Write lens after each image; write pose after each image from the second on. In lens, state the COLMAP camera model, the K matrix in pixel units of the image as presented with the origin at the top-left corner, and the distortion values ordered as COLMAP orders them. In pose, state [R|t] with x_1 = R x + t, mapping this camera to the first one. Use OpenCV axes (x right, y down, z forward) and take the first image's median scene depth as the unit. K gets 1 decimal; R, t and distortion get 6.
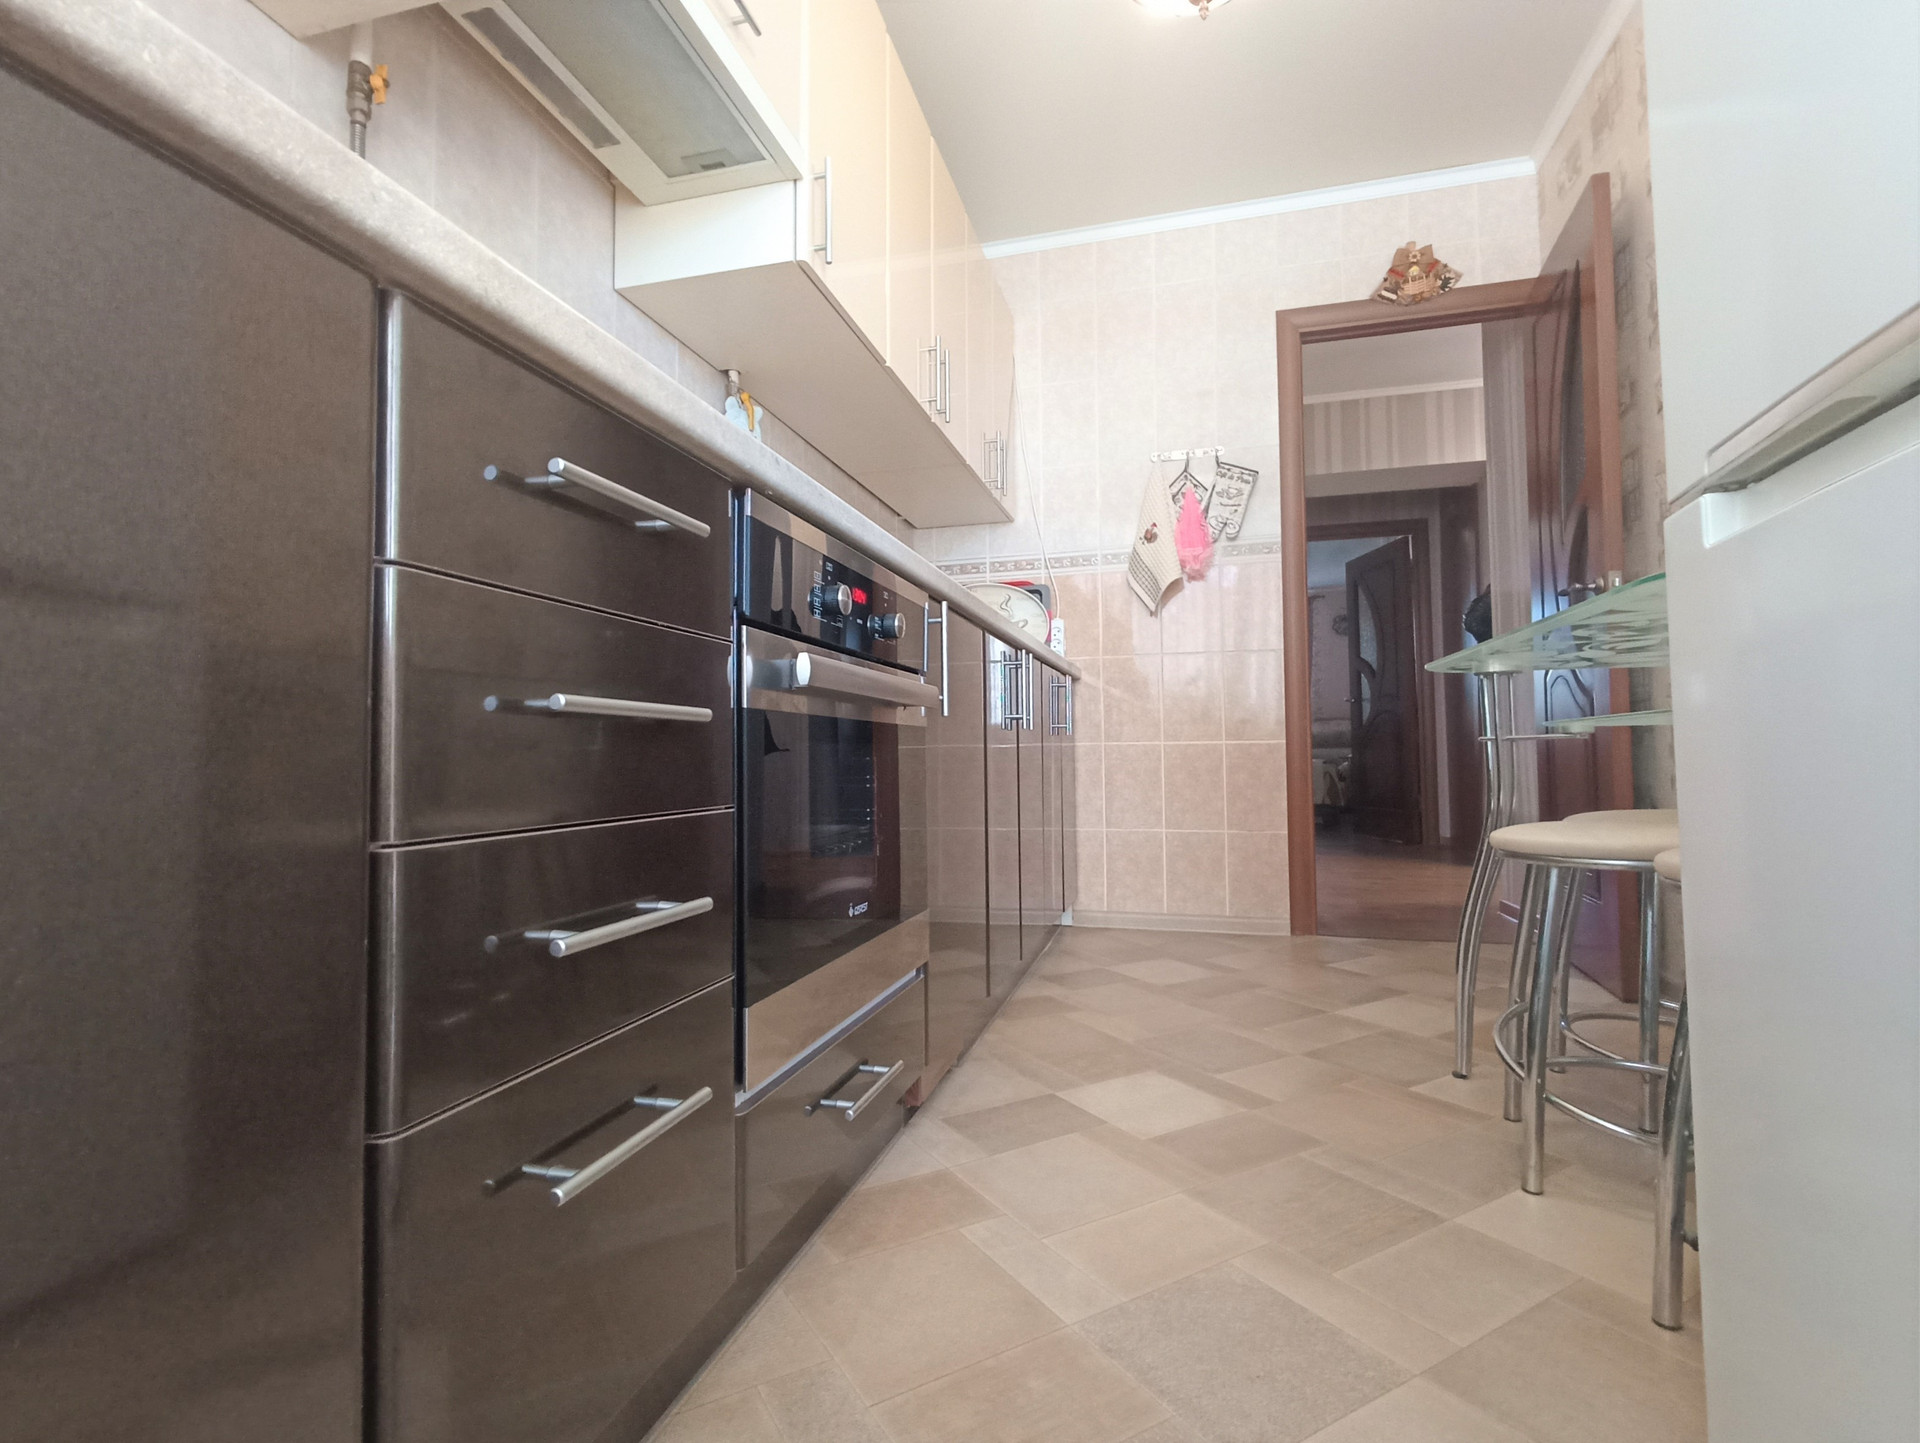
lens RADIAL K [[901.0, 0, 944.9], [0, 901.0, 722.9], [0, 0, 1]] dist [-0.007578, 0.003294]
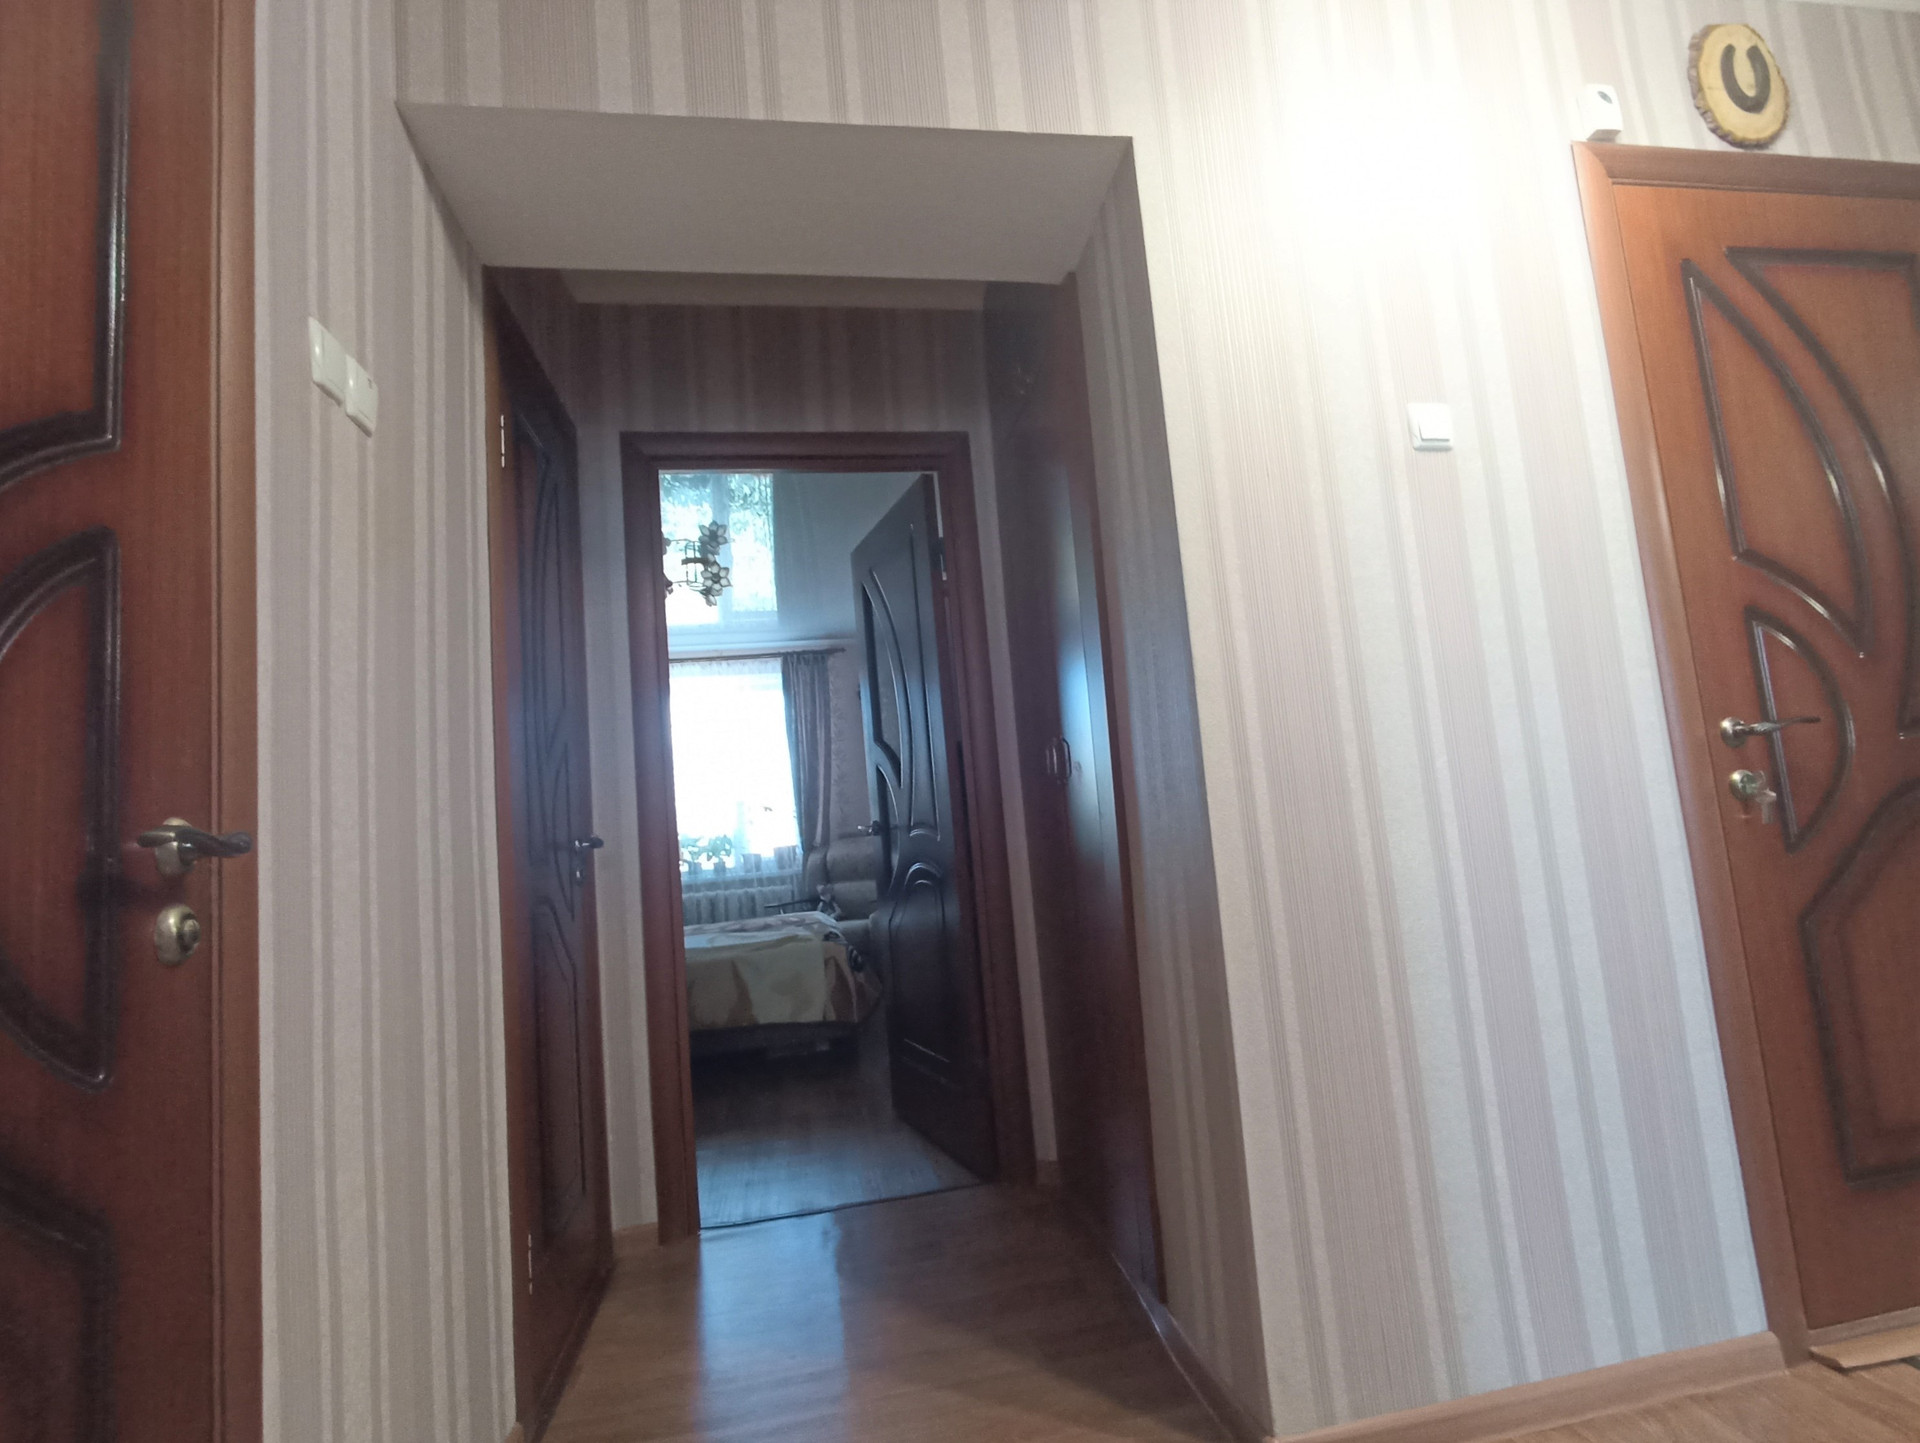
lens RADIAL K [[950.6, 0, 960.1], [0, 950.6, 729.5], [0, 0, 1]] dist [-0.002227, 0.002740]
pose [[0.894106, -0.017034, 0.447531, 0.851303], [0.055601, 0.995767, -0.073183, -0.117838], [-0.444390, 0.090317, 0.891269, 1.579104]]
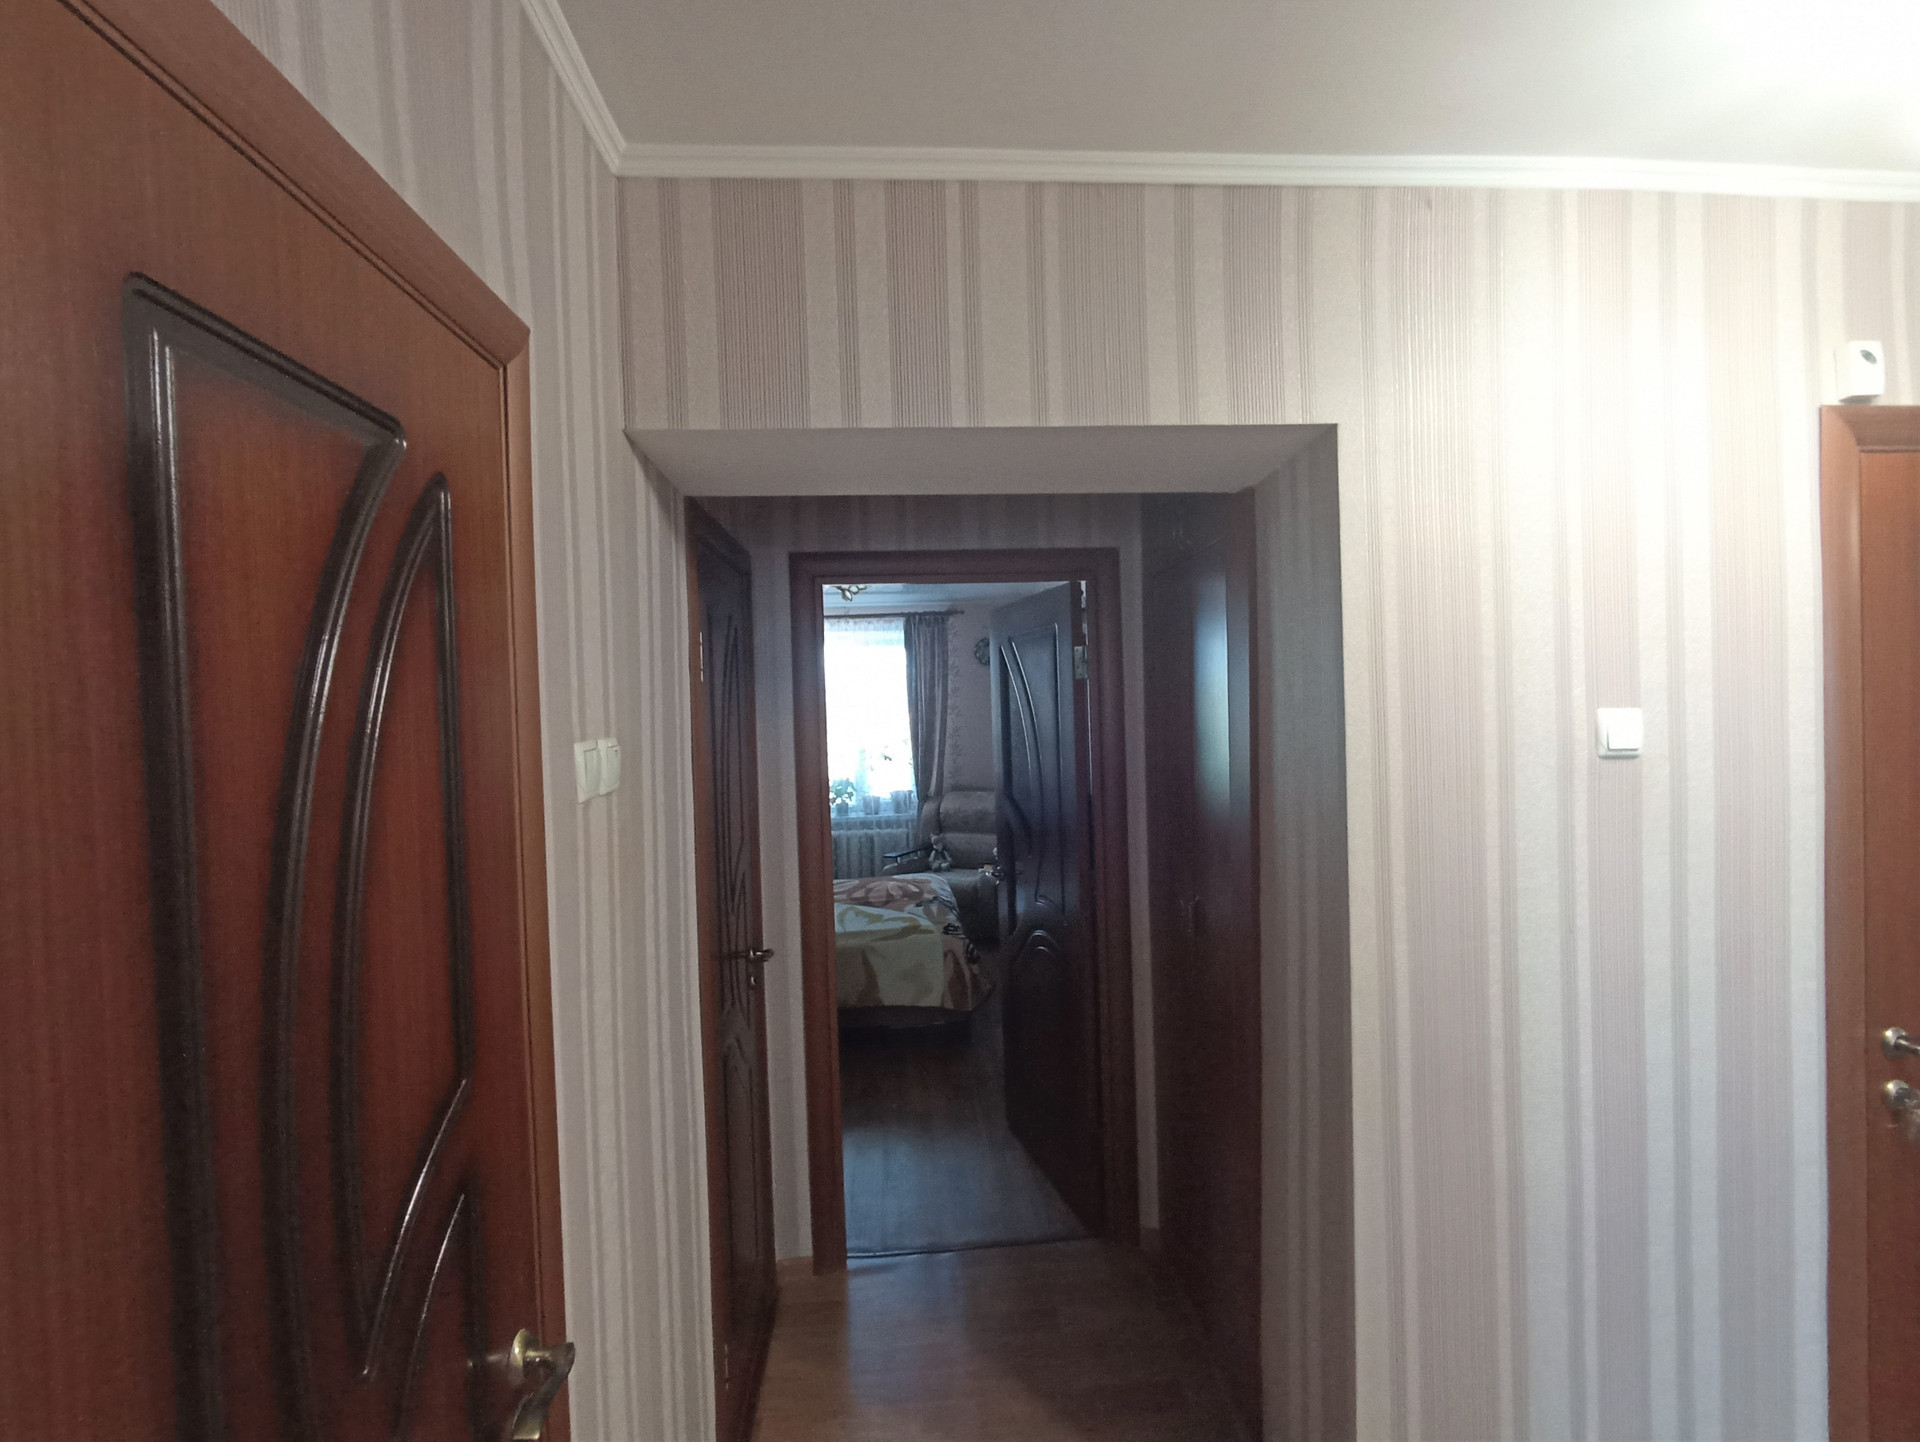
lens RADIAL K [[901.0, 0, 962.9], [0, 901.0, 723.8], [0, 0, 1]] dist [-0.007578, 0.003294]
pose [[0.934836, -0.025649, 0.354153, 0.797363], [0.005159, 0.998264, 0.058680, -0.443186], [-0.355043, -0.053029, 0.933345, 1.590207]]
